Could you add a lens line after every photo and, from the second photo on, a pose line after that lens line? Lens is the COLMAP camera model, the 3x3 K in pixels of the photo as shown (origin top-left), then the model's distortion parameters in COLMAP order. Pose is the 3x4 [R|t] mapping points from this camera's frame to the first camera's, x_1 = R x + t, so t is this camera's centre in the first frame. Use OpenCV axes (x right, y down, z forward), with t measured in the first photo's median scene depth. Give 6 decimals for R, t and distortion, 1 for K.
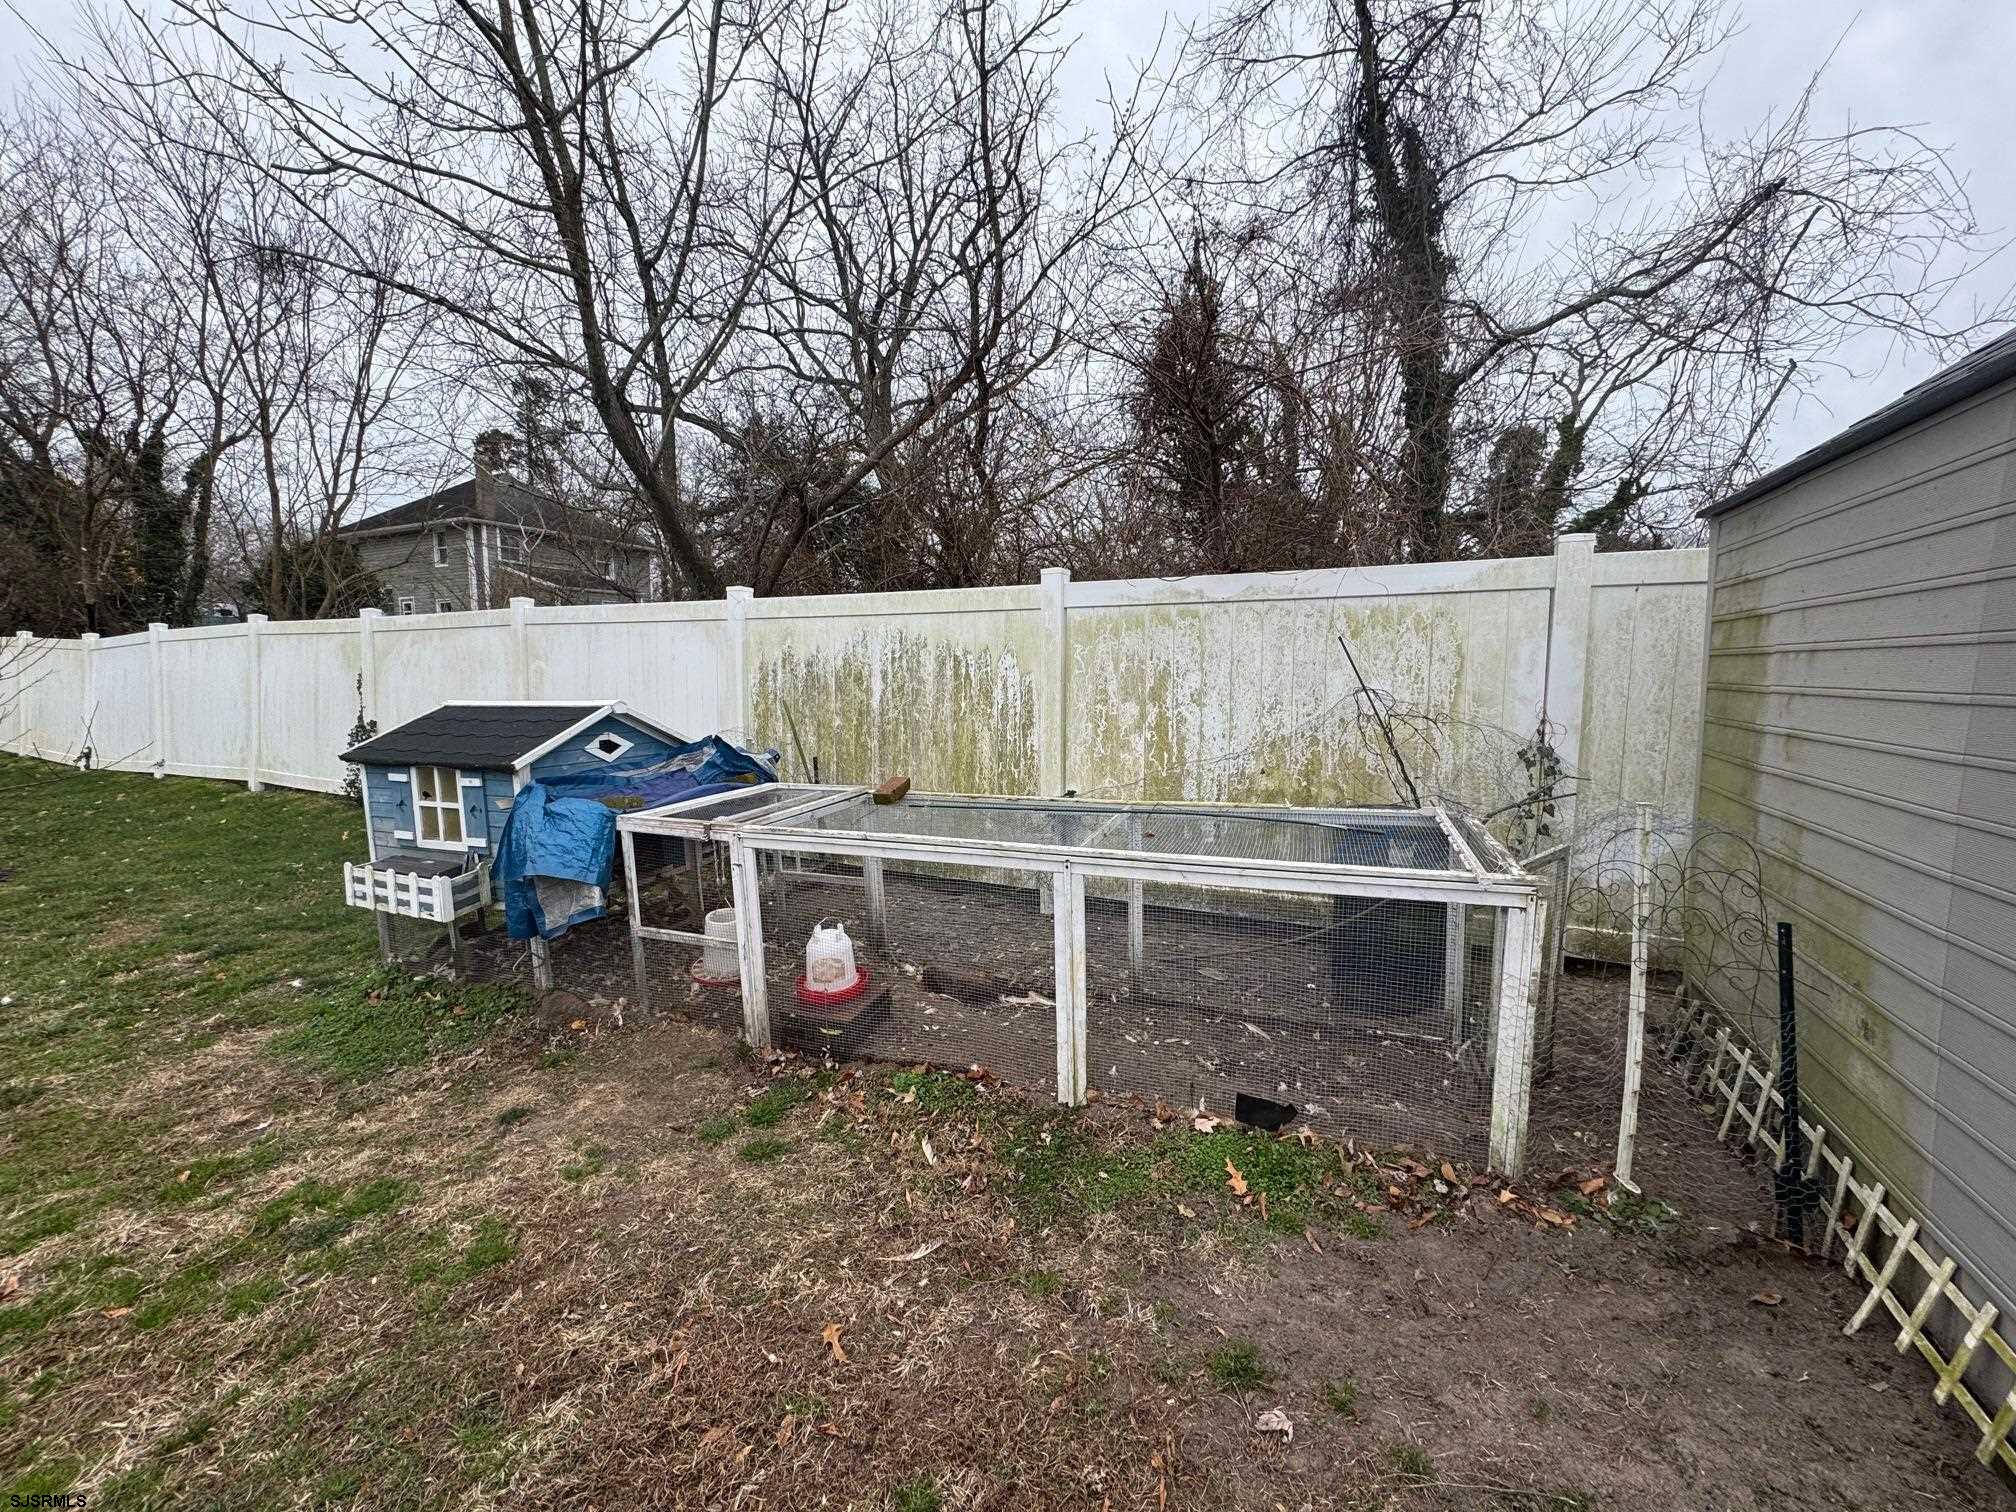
lens RADIAL K [[803.7, 0, 999.2], [0, 803.7, 766.1], [0, 0, 1]] dist [-0.001475, 0.000364]
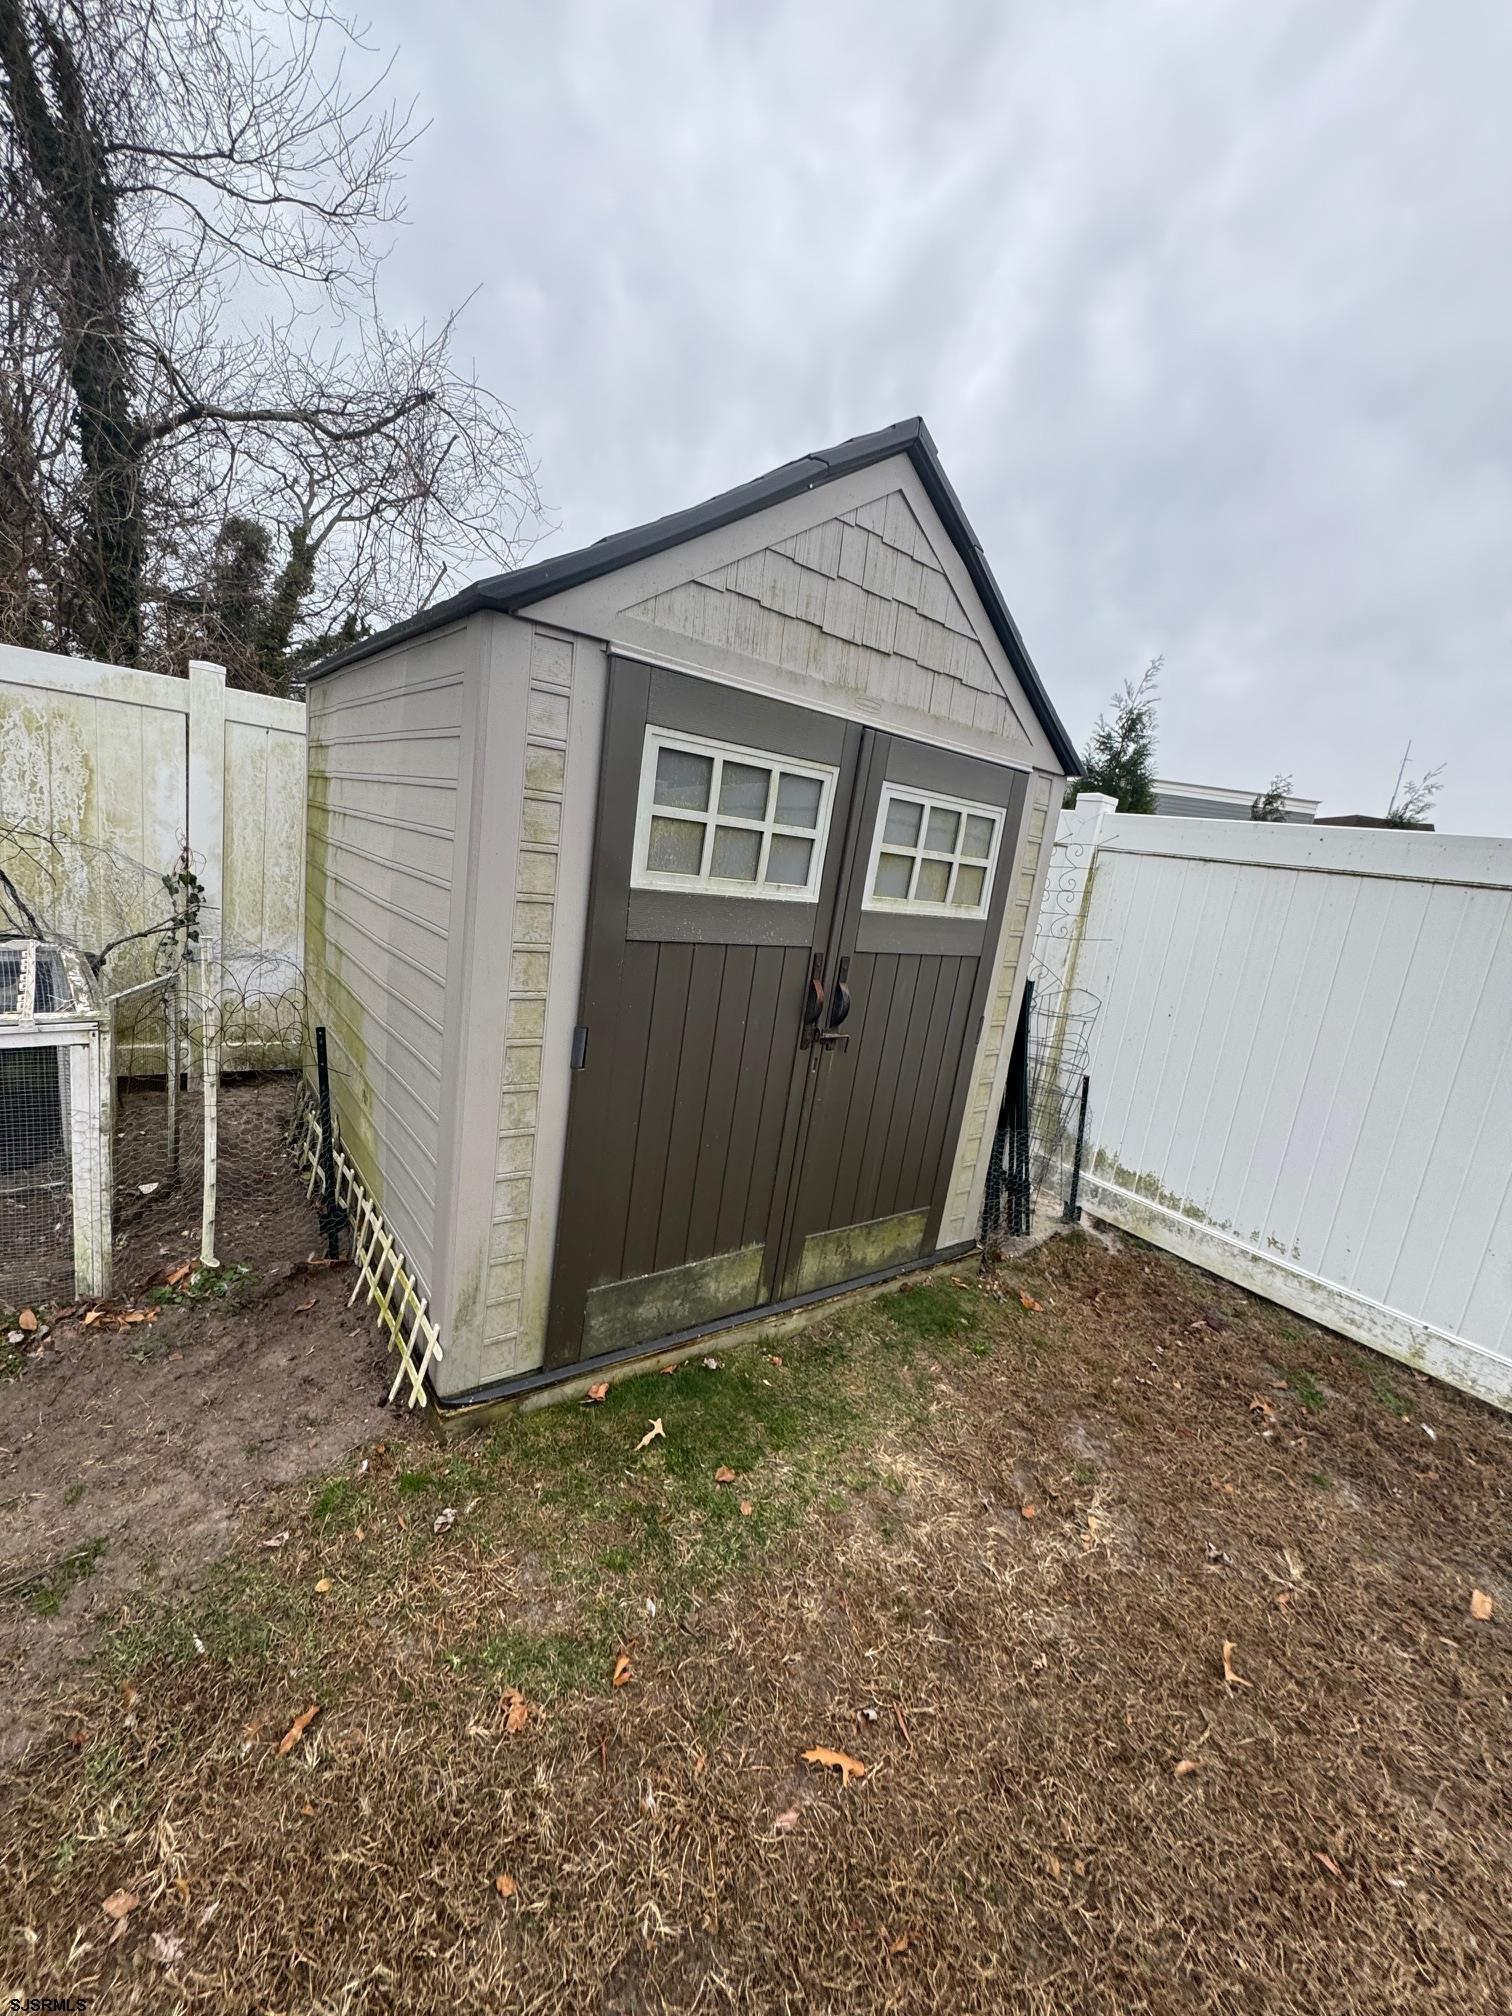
lens RADIAL K [[803.7, 0, 759.3], [0, 803.7, 1016.9], [0, 0, 1]] dist [-0.001475, 0.000364]
pose [[0.445513, -0.114203, 0.887962, 0.077002], [-0.037633, 0.988565, 0.146024, -0.020975], [-0.894484, -0.098472, 0.436121, -0.112394]]
